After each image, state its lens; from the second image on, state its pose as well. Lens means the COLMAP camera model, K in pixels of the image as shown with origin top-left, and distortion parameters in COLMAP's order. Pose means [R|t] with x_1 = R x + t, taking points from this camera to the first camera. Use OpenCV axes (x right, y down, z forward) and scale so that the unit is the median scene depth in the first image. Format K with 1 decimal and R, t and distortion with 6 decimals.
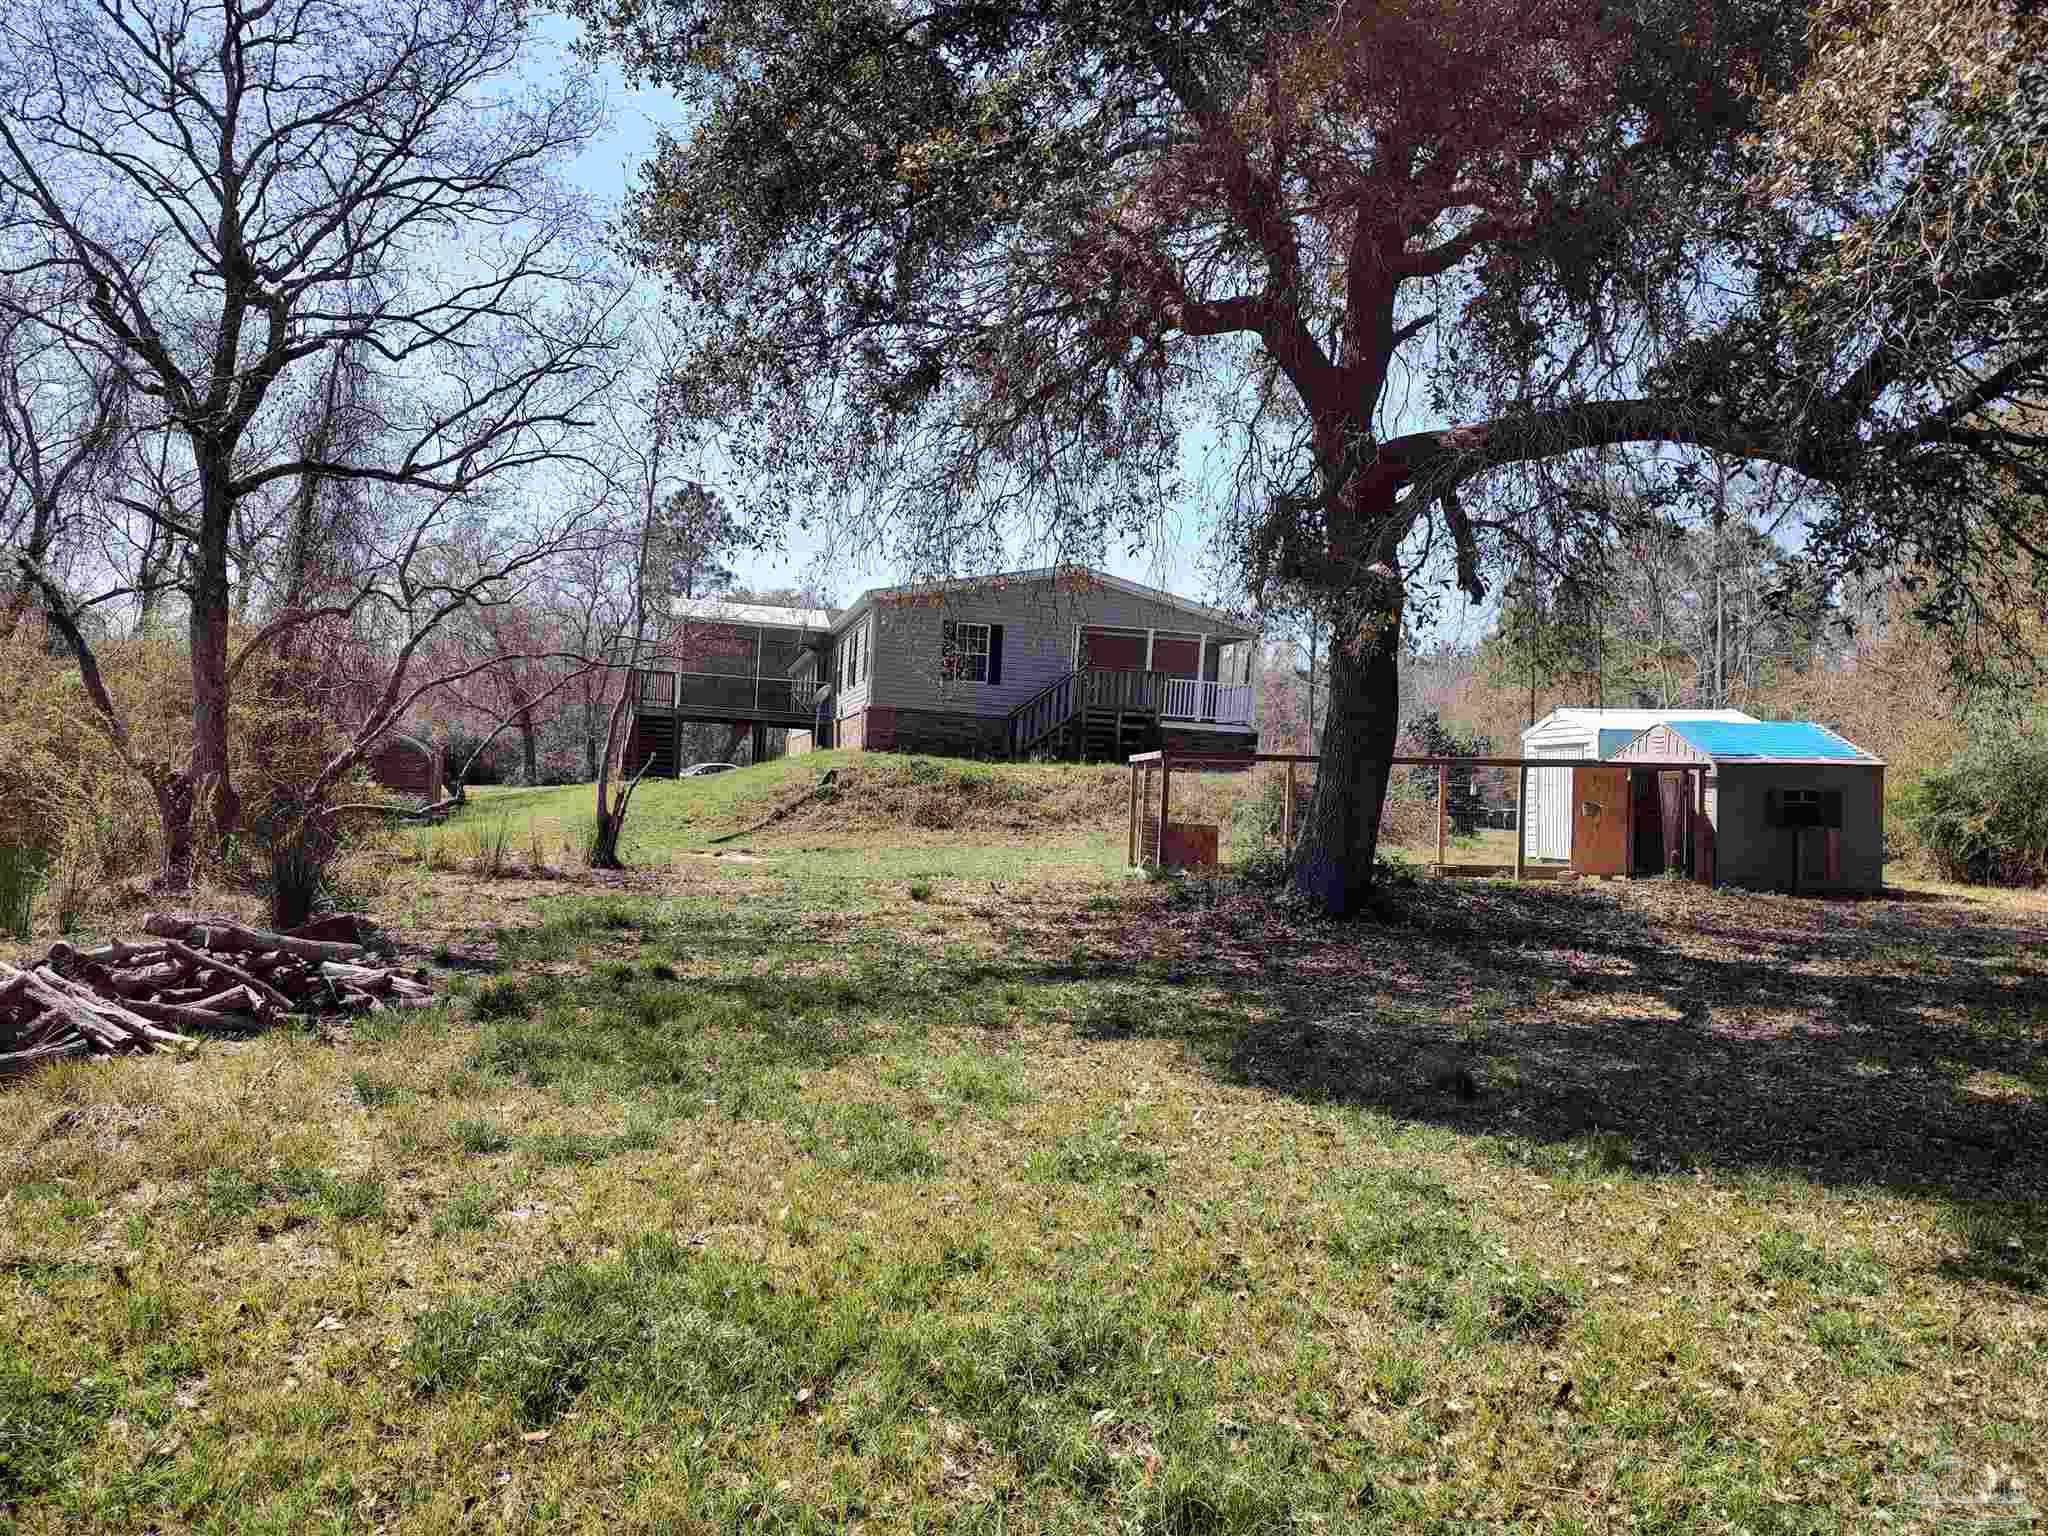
lens RADIAL K [[1461.2, 0, 1018.4], [0, 1461.2, 770.4], [0, 0, 1]] dist [0.046946, -0.042913]
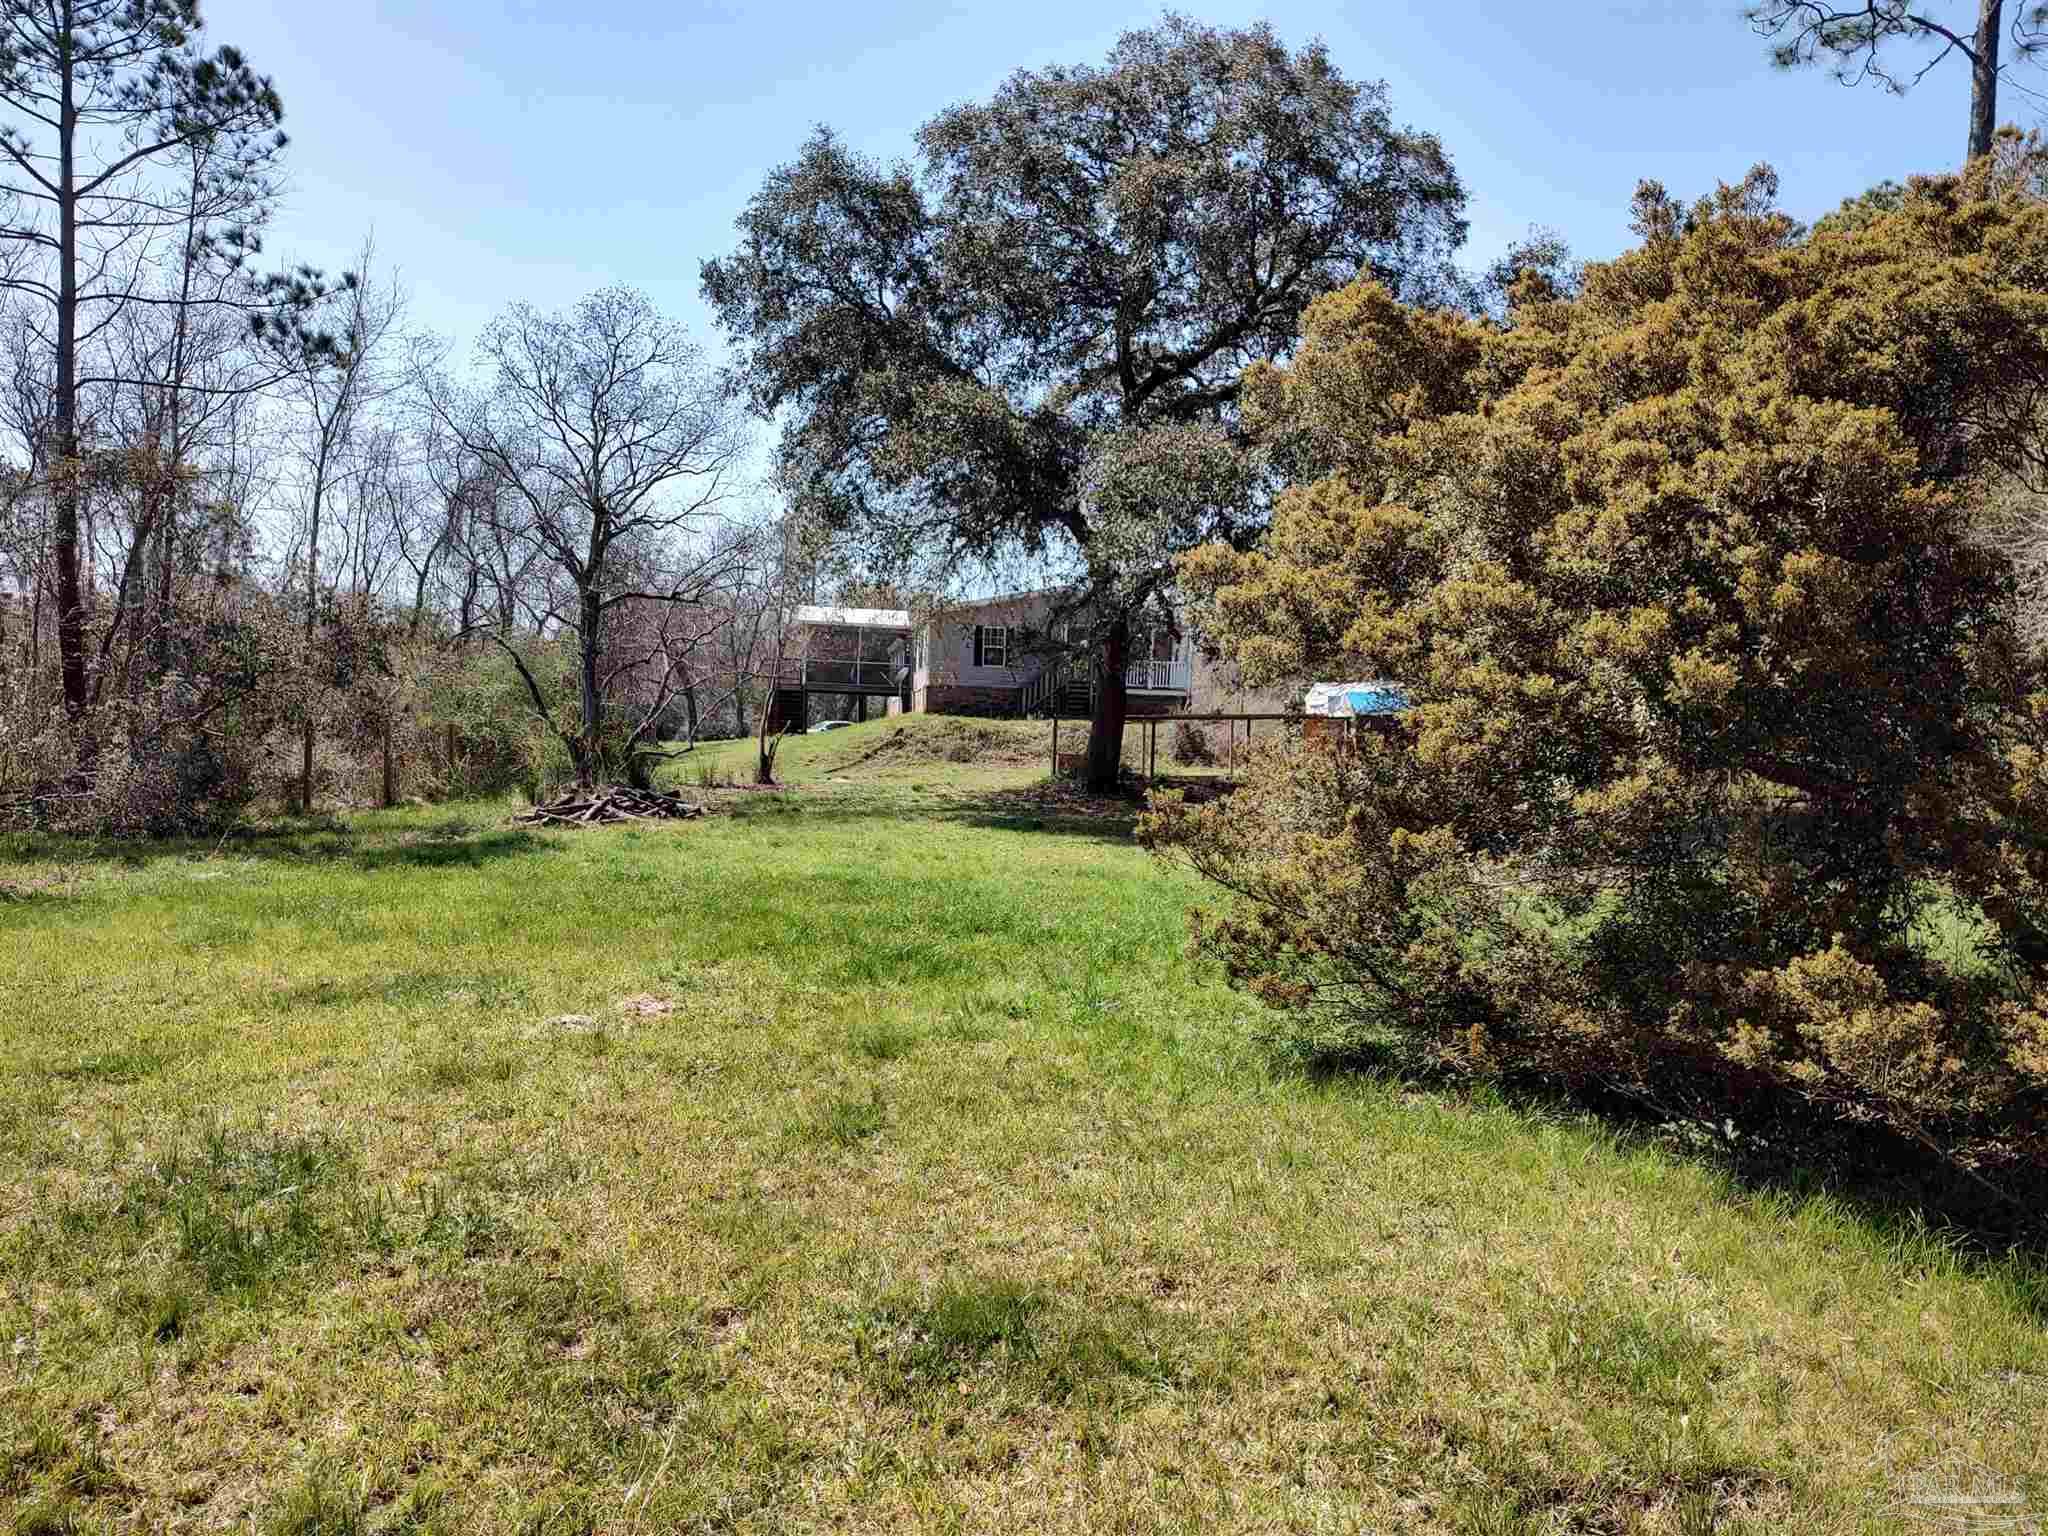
lens RADIAL K [[1461.2, 0, 1027.3], [0, 1461.2, 766.4], [0, 0, 1]] dist [0.046946, -0.042913]
pose [[0.996331, -0.018247, -0.083616, 0.138243], [0.020916, 0.999296, 0.031155, -0.004218], [0.082989, -0.032789, 0.996011, -0.553741]]
